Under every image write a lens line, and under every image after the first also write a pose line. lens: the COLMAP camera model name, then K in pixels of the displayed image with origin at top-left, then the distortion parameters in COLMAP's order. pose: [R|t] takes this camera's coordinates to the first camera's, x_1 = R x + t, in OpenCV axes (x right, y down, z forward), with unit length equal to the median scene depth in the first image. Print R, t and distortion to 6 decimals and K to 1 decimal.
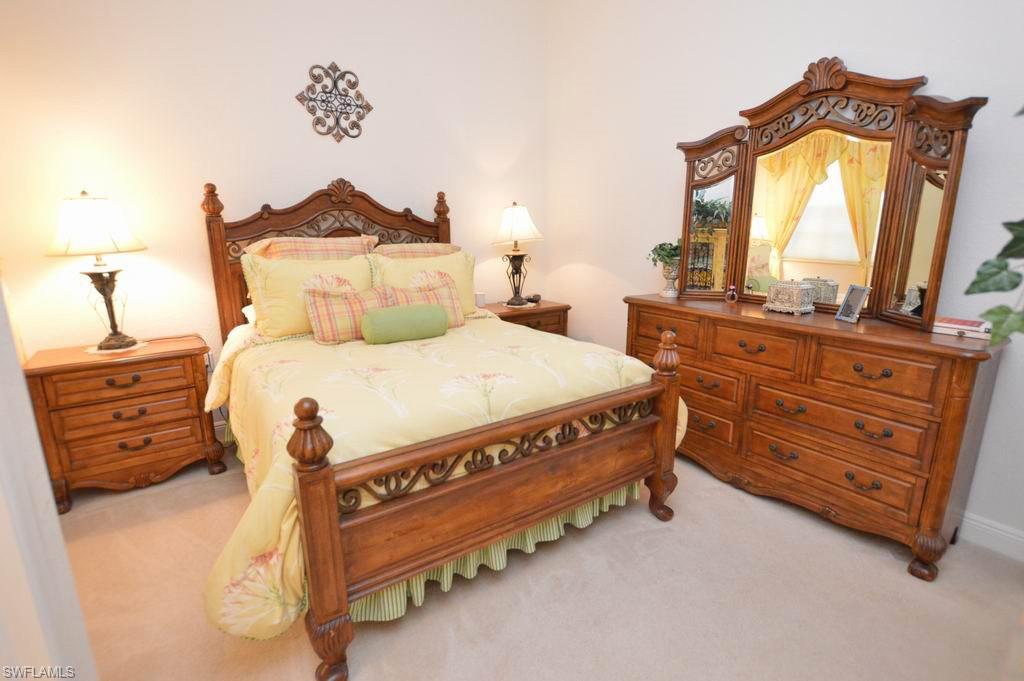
lens RADIAL K [[491.4, 0, 512.4], [0, 491.4, 341.5], [0, 0, 1]] dist [-0.023184, 0.001464]
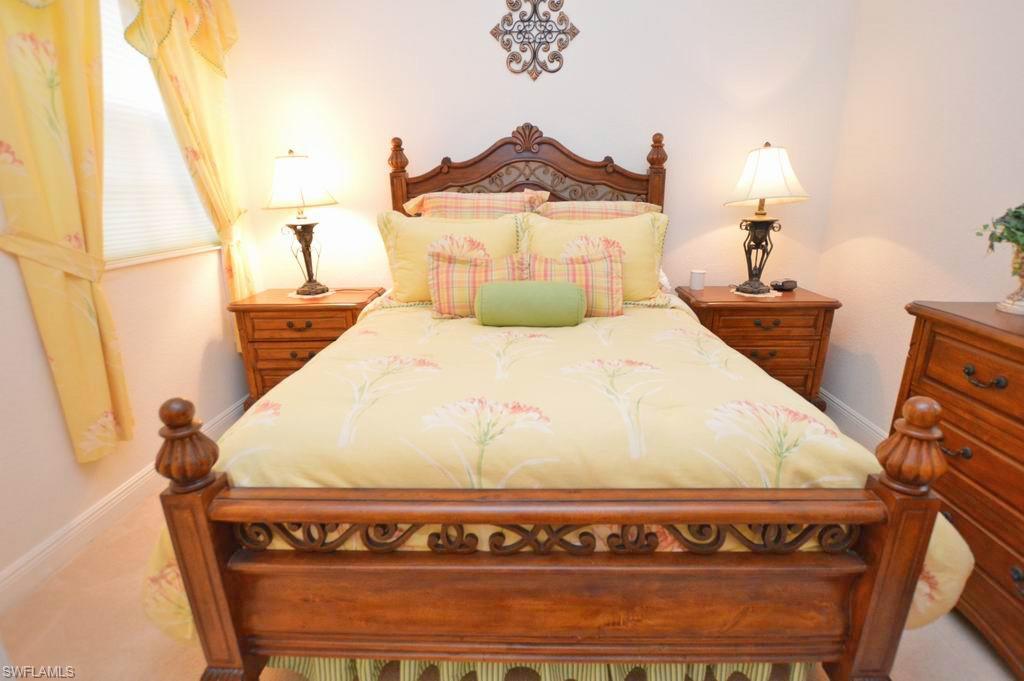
lens RADIAL K [[491.4, 0, 513.2], [0, 491.4, 337.8], [0, 0, 1]] dist [-0.023184, 0.001464]
pose [[0.808125, 0.160733, -0.566656, 0.188172], [-0.123771, 0.986906, 0.103425, -0.054387], [0.575860, -0.013445, 0.817438, 0.309570]]
